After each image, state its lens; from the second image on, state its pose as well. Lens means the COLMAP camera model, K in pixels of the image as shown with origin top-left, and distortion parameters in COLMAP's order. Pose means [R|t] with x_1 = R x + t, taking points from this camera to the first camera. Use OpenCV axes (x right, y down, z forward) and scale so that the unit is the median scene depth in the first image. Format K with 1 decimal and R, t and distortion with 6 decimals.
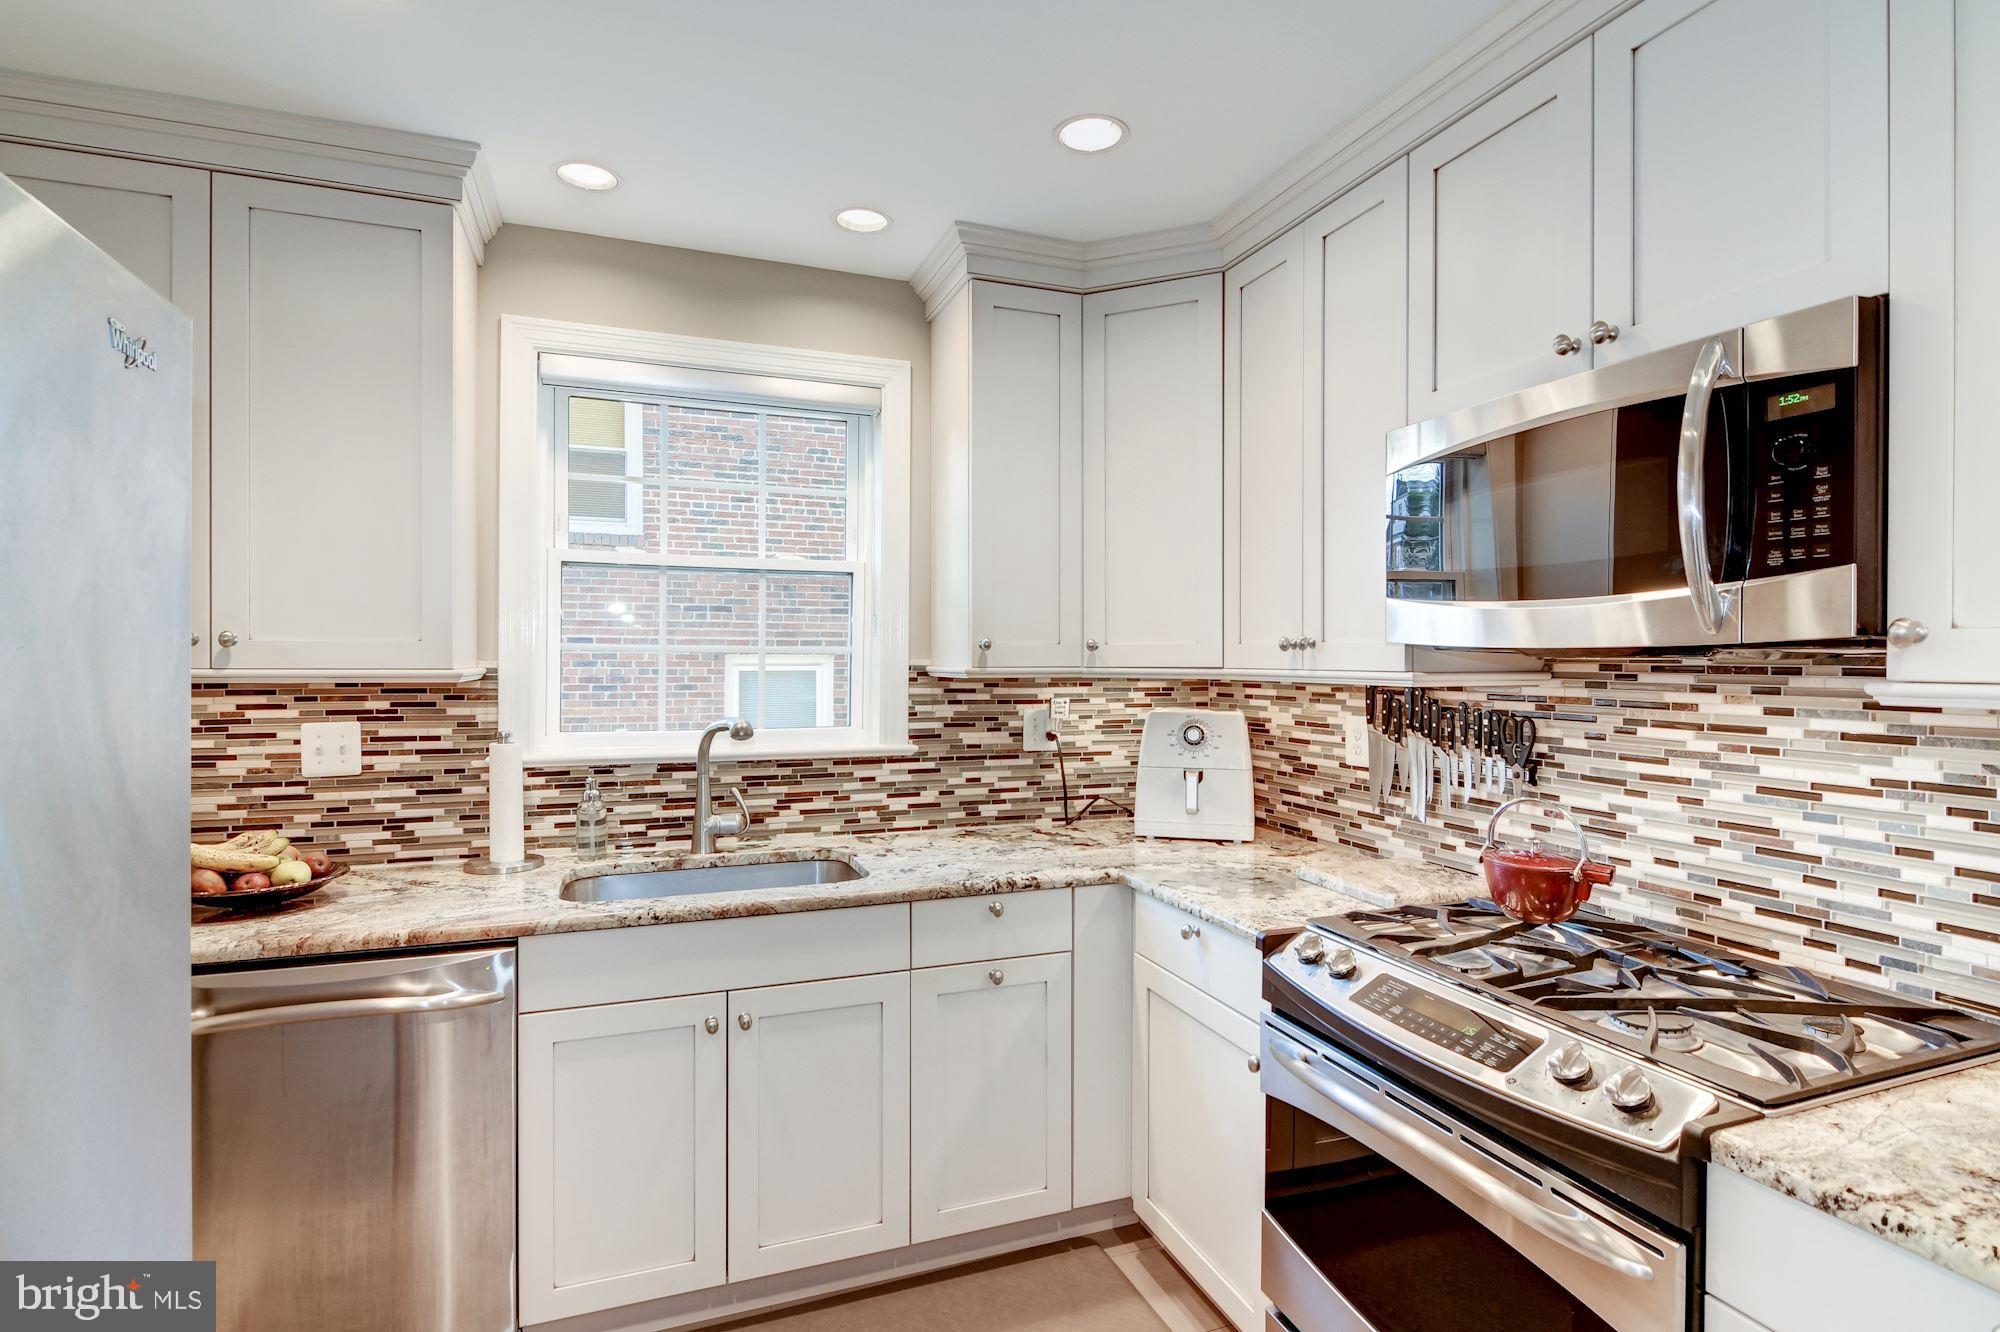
lens RADIAL K [[986.2, 0, 996.3], [0, 986.2, 665.3], [0, 0, 1]] dist [-0.000382, -0.001305]
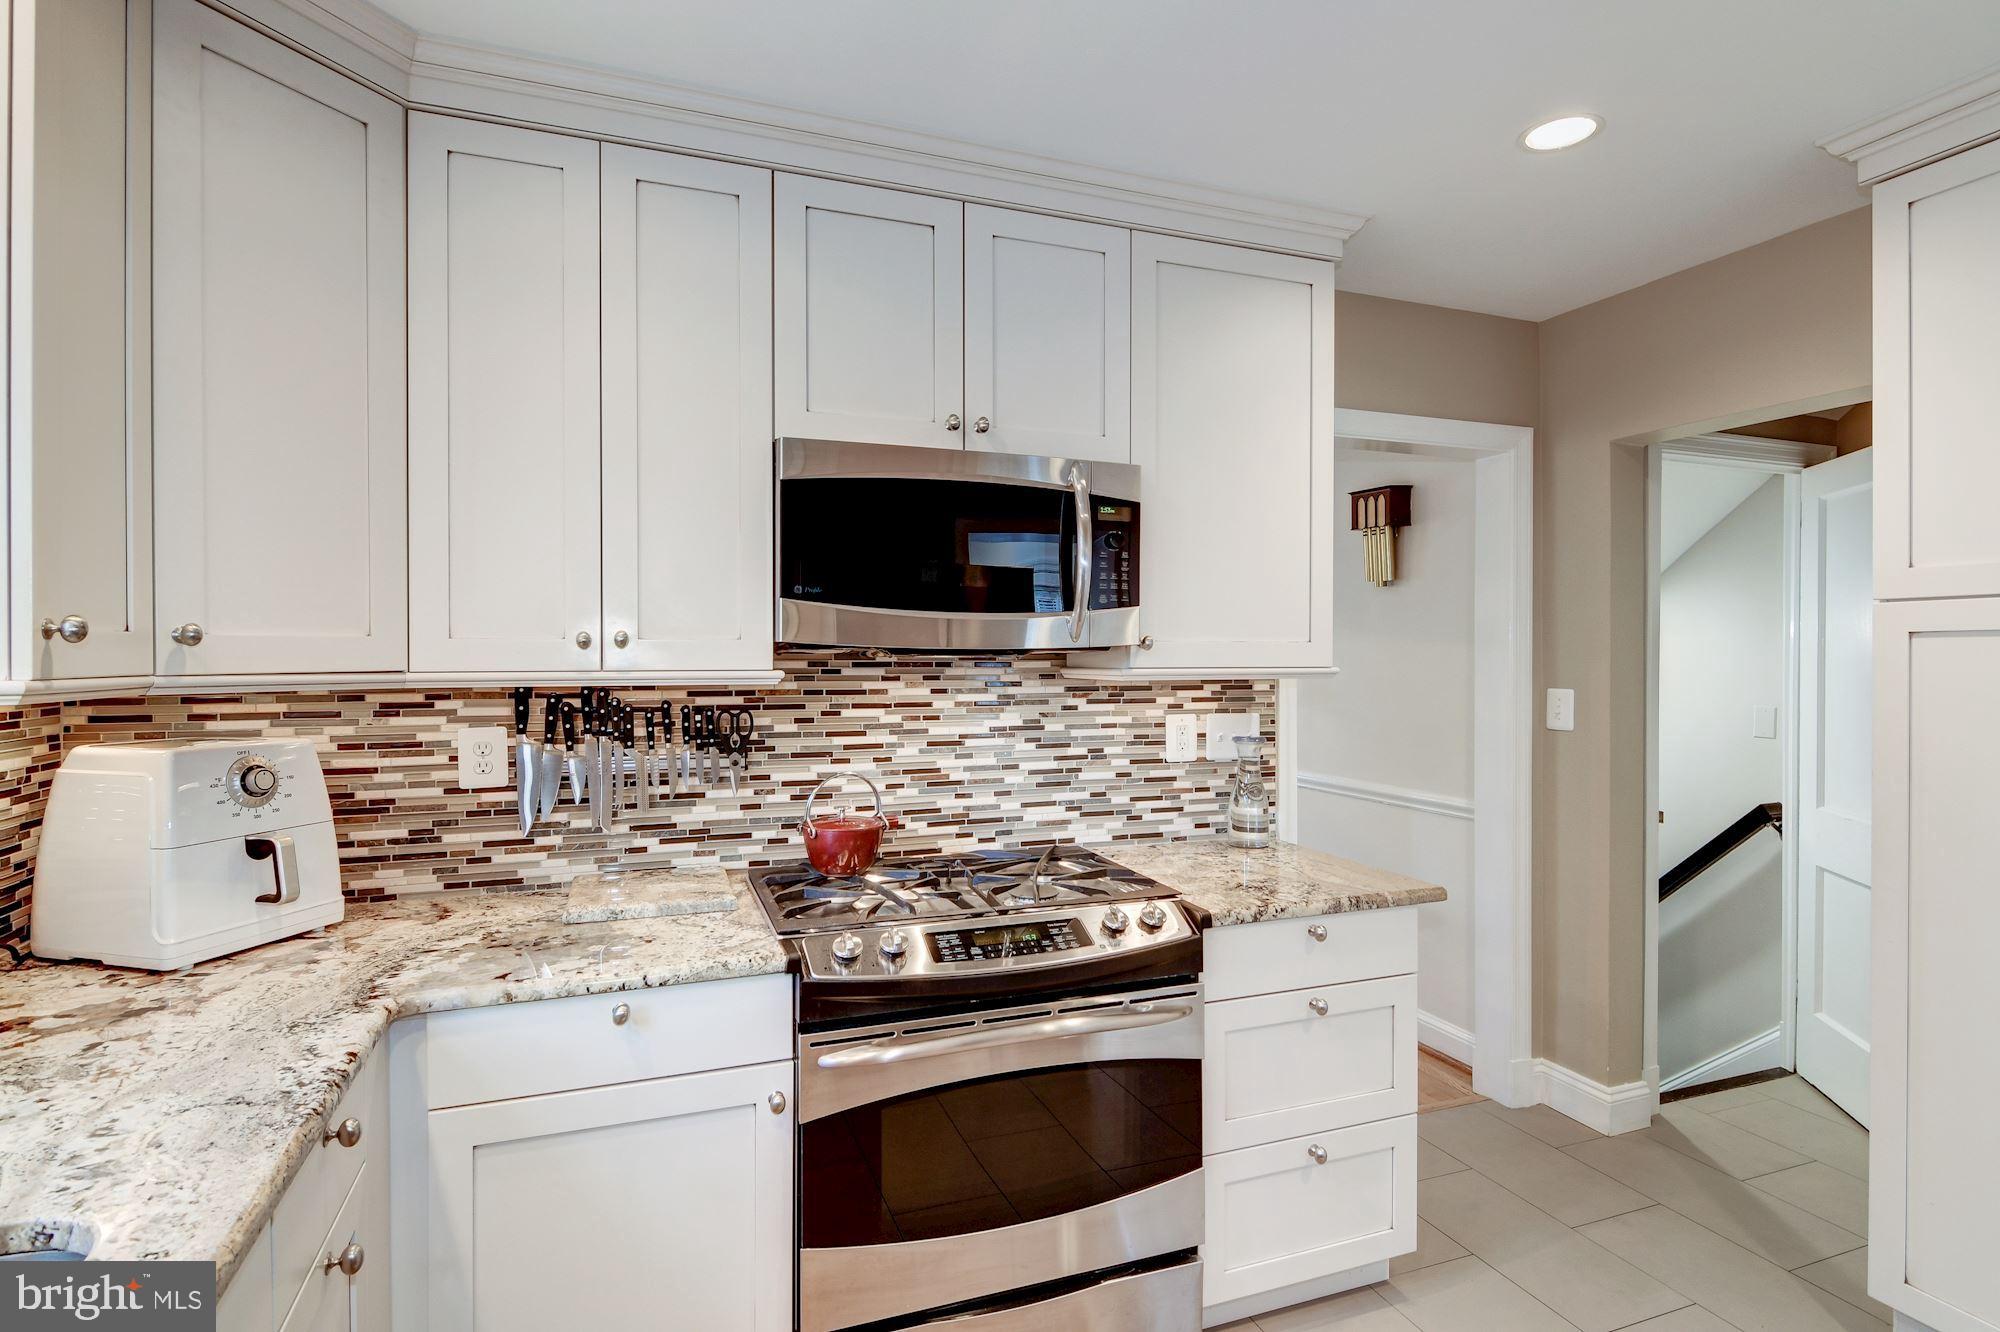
lens RADIAL K [[986.2, 0, 992.4], [0, 986.2, 654.8], [0, 0, 1]] dist [-0.000382, -0.001305]
pose [[0.002955, -0.000400, 0.999996, -0.659125], [0.009259, 0.999957, 0.000373, -0.008167], [-0.999953, 0.009257, 0.002959, 0.816690]]
